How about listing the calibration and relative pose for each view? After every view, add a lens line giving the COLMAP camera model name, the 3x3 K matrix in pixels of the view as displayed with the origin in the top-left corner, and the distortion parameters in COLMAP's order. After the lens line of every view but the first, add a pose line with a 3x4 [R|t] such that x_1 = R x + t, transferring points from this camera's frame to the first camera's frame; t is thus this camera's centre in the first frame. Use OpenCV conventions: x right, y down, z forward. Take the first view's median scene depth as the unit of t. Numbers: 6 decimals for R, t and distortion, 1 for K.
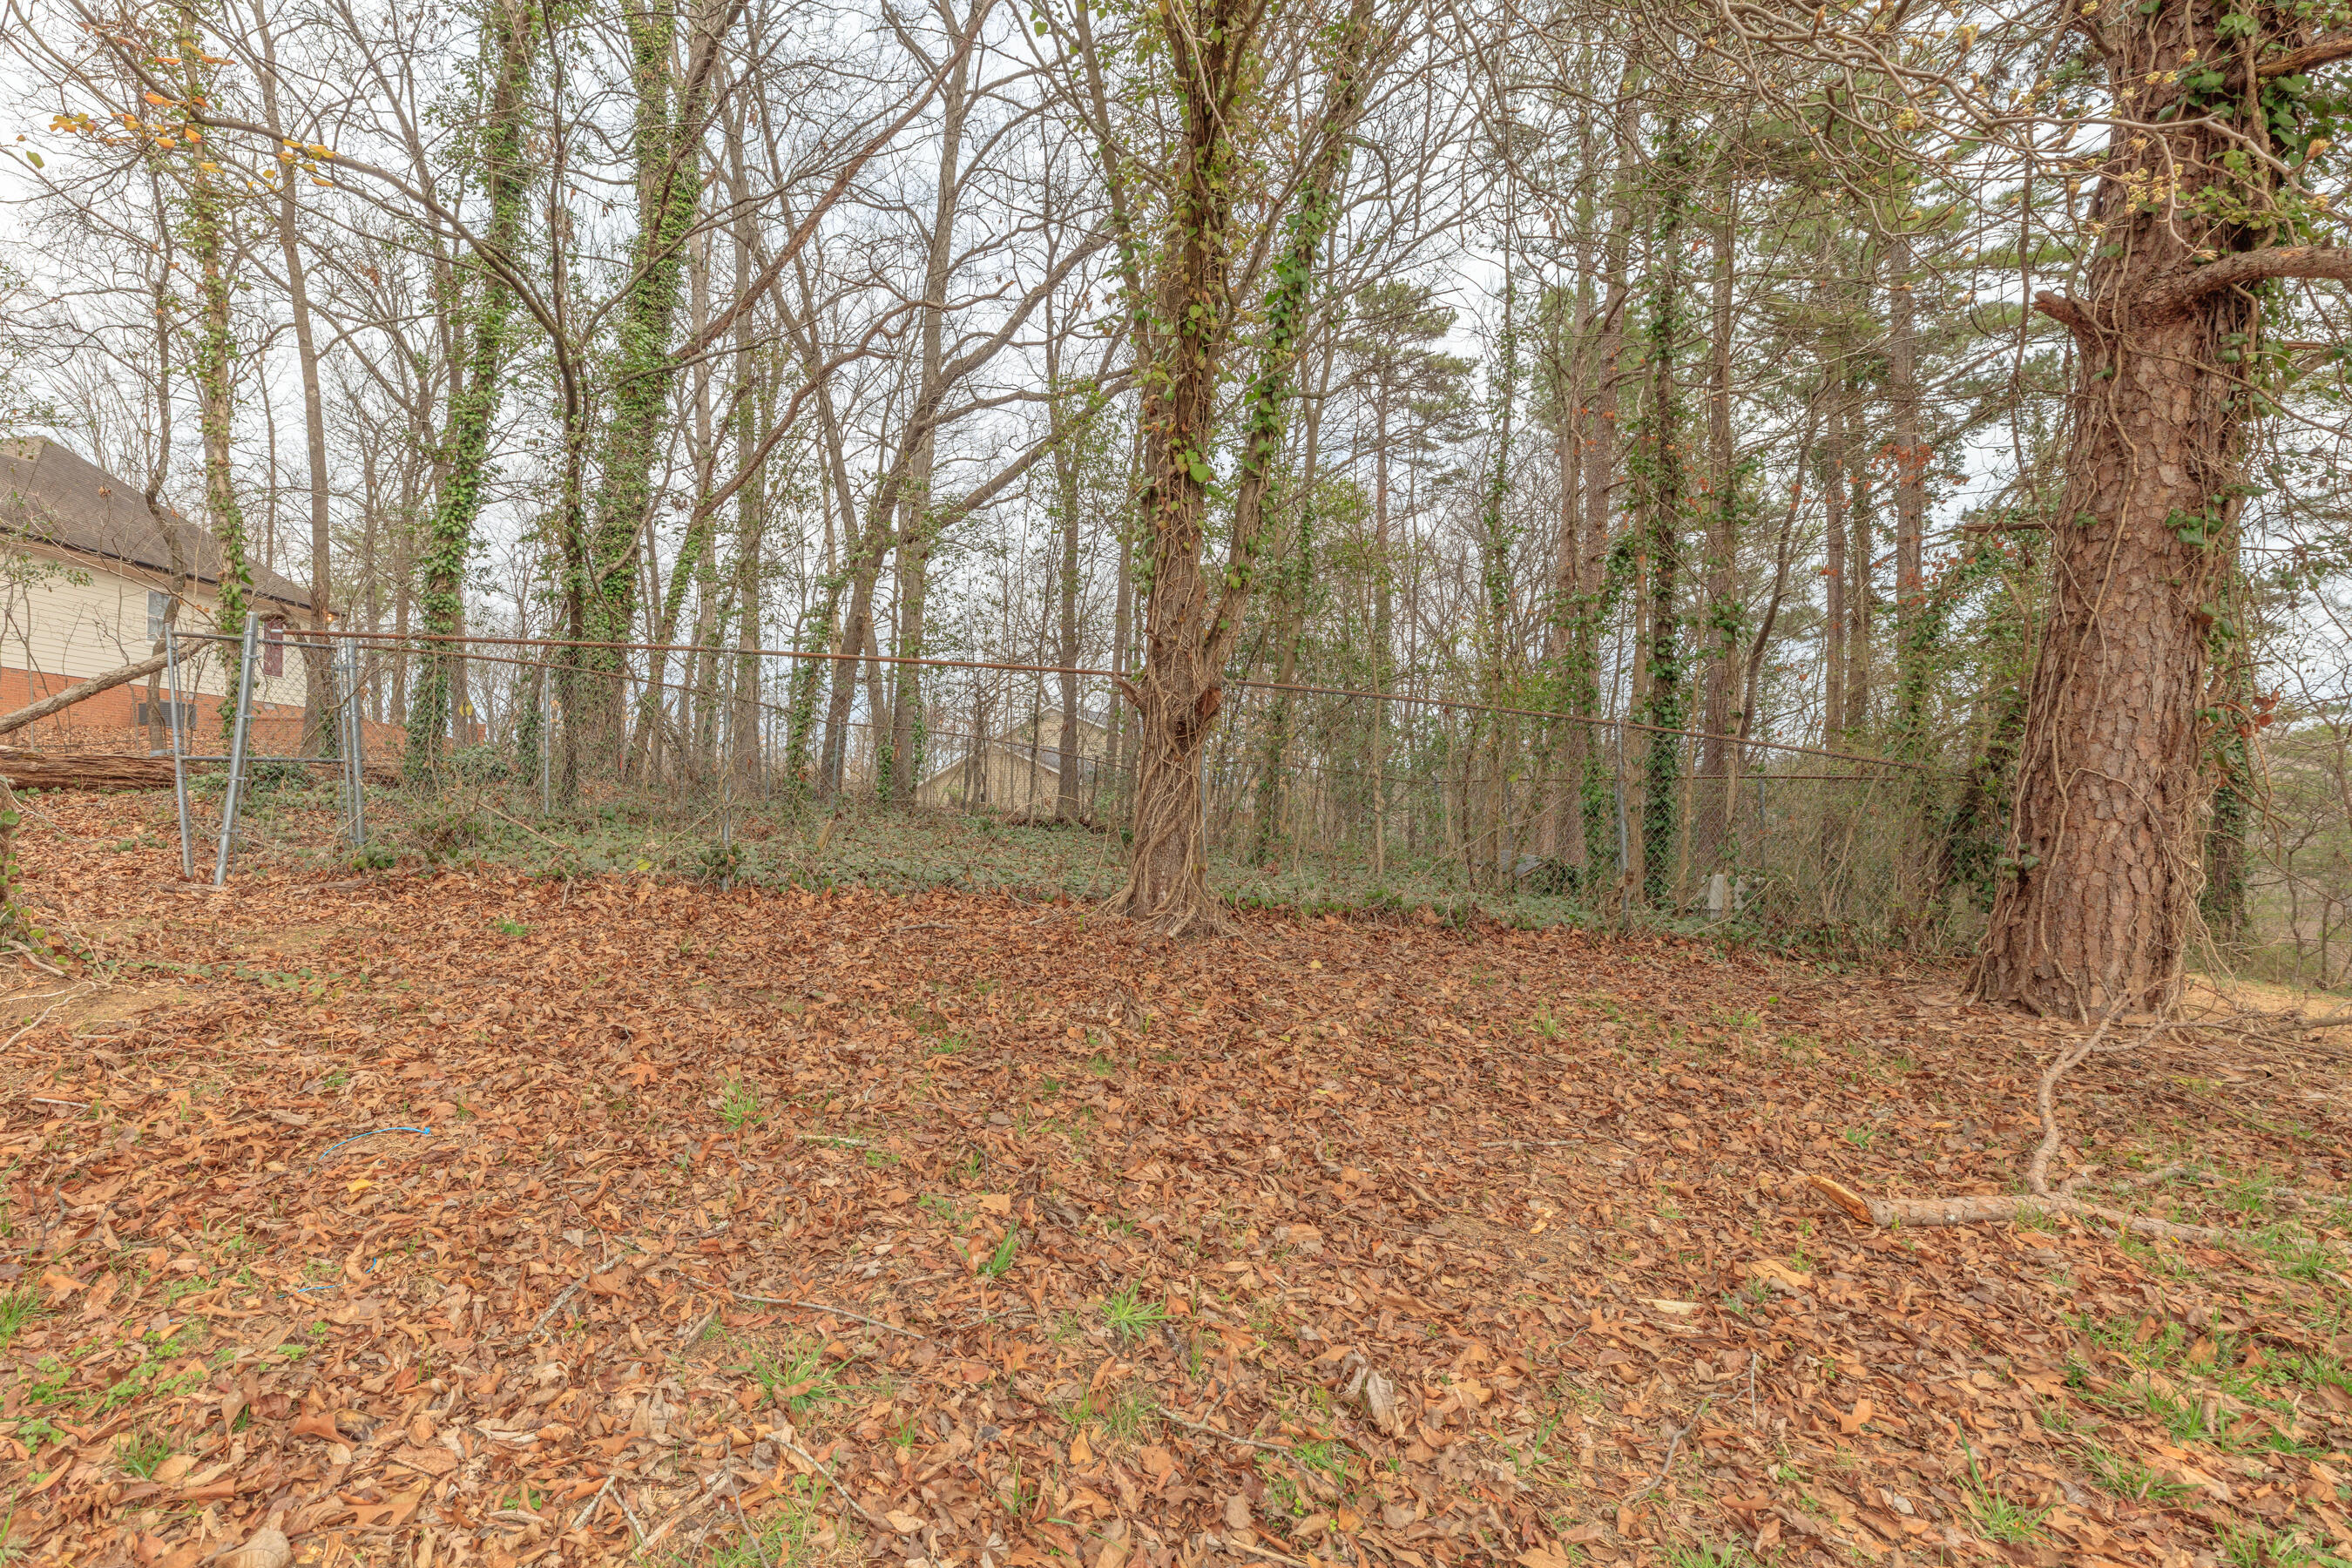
lens RADIAL K [[1077.4, 0, 1176.0], [0, 1077.4, 784.0], [0, 0, 1]] dist [0.002525, 0.000268]
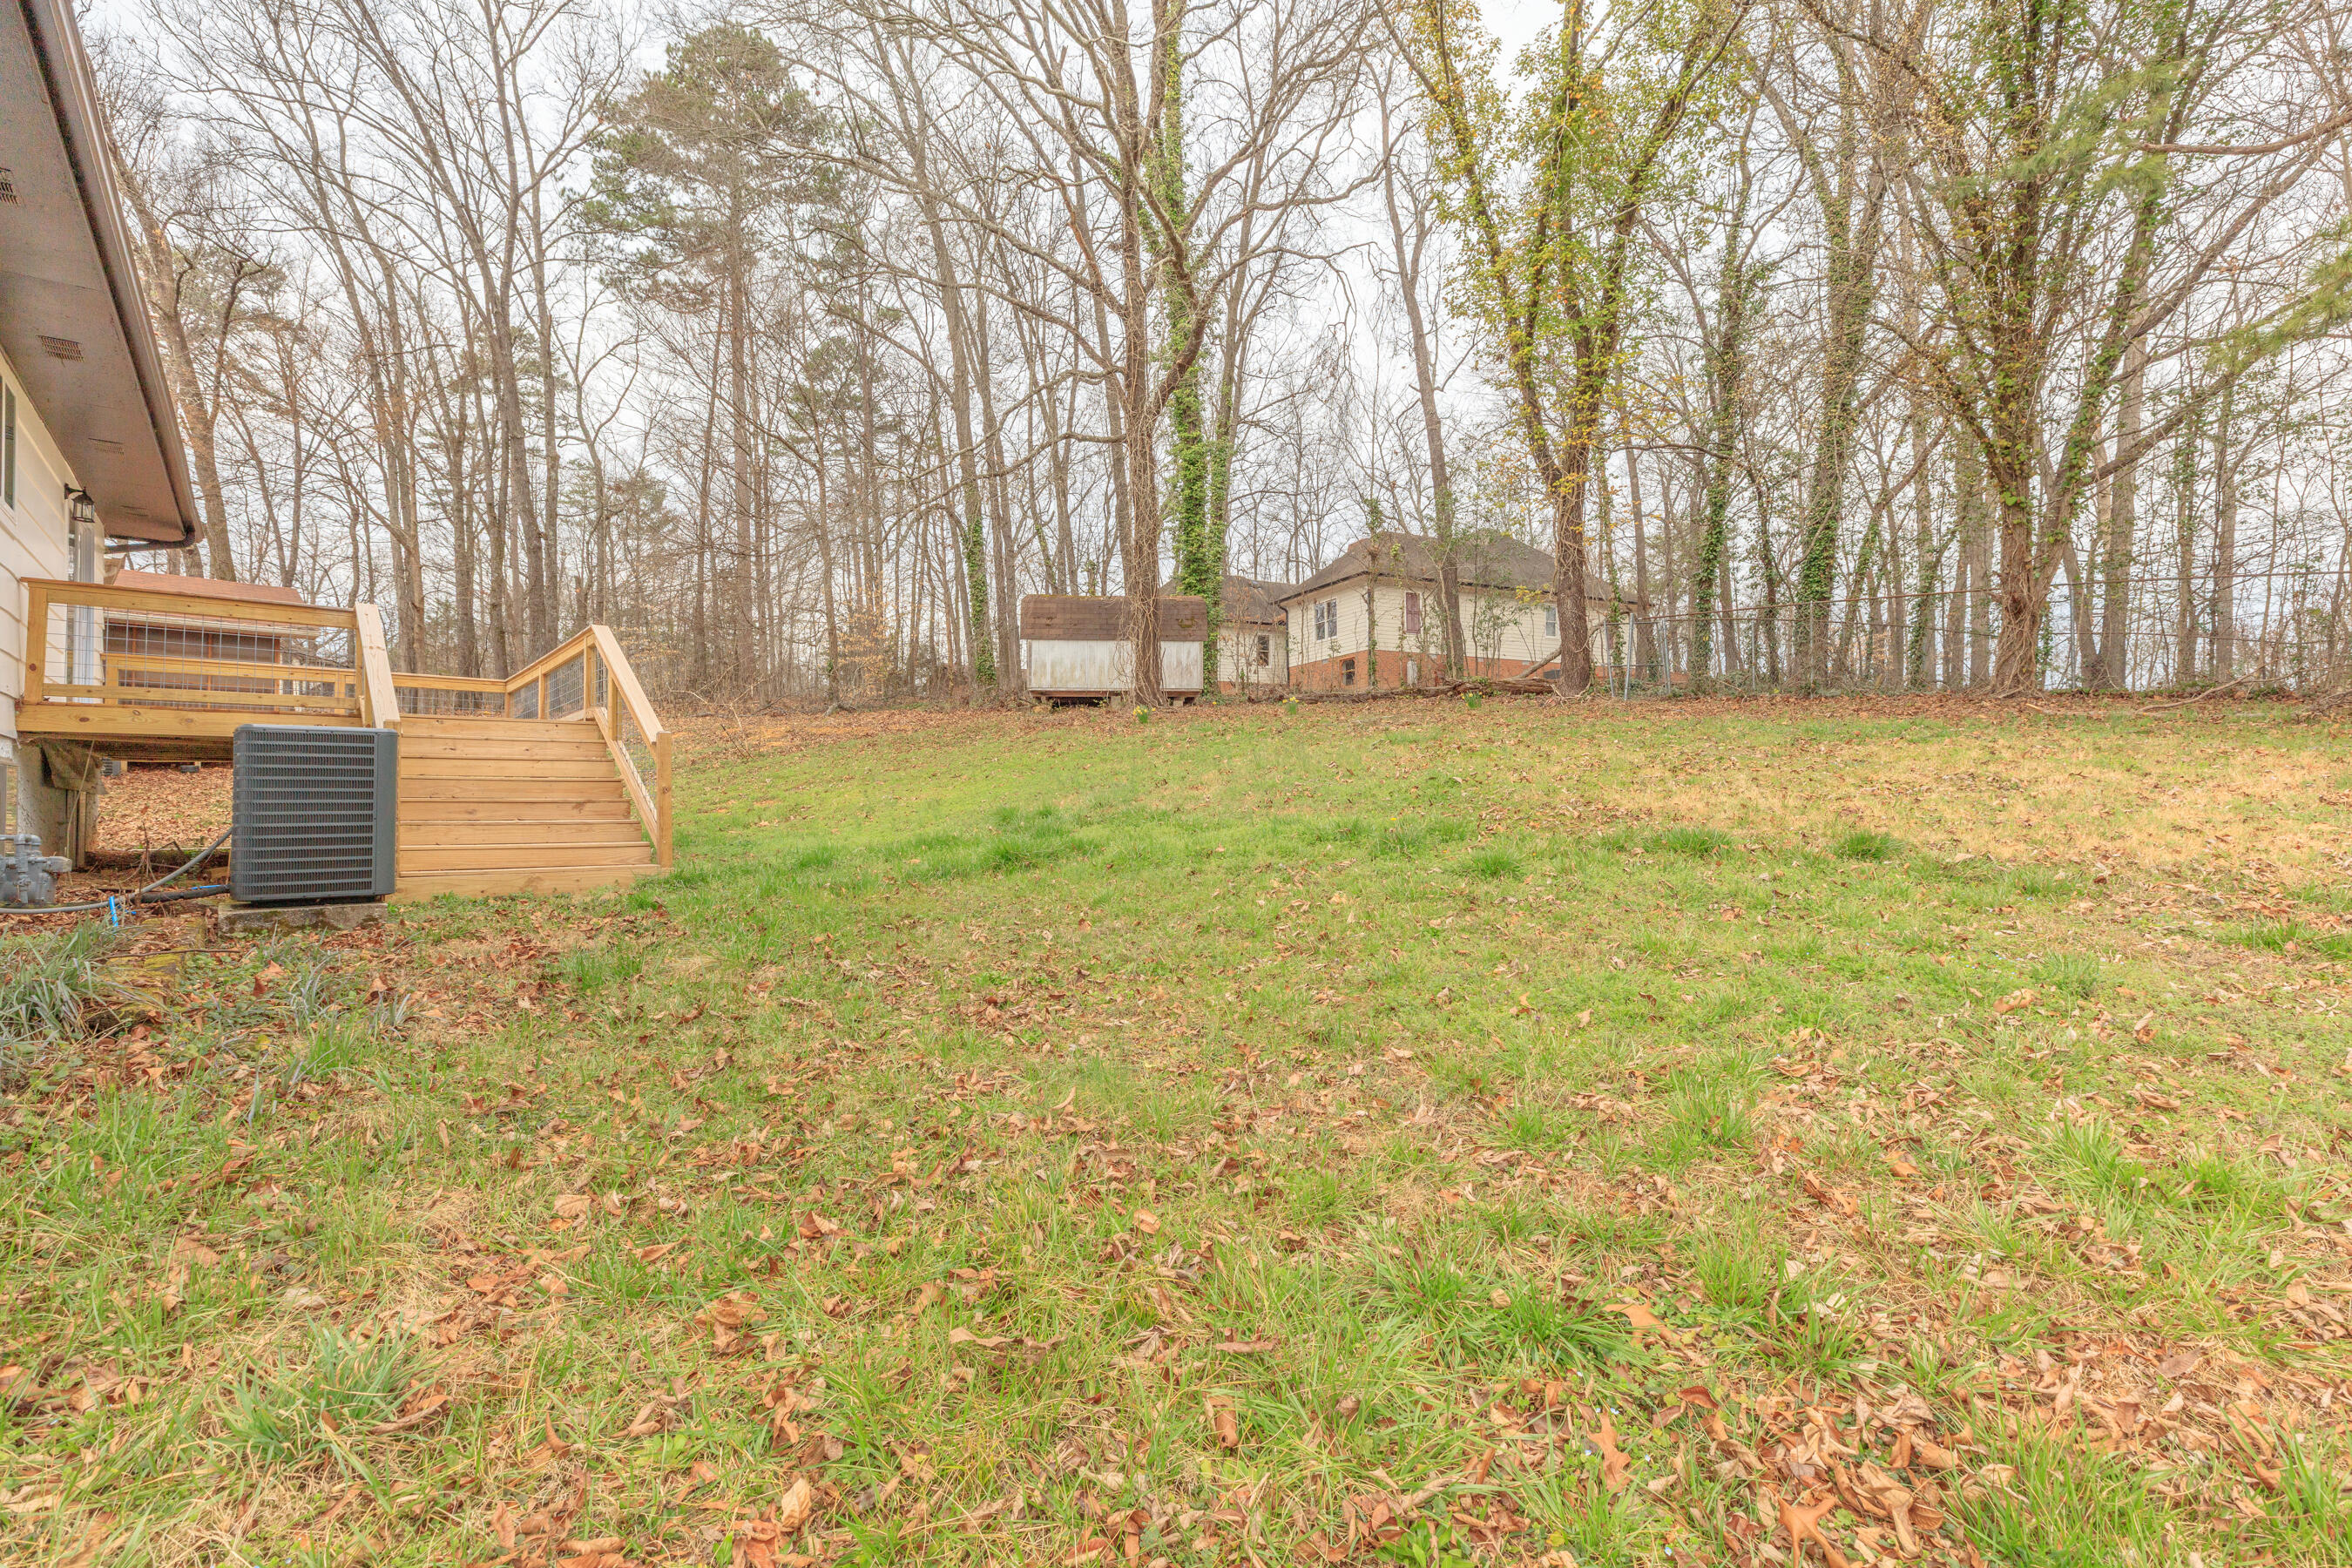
lens RADIAL K [[1035.6, 0, 1176.0], [0, 1035.6, 784.0], [0, 0, 1]] dist [-0.000852, -0.000043]
pose [[0.469587, 0.013237, -0.882787, 0.184004], [0.066781, 0.996491, 0.050465, -0.018562], [0.880357, -0.082651, 0.467055, -0.272141]]
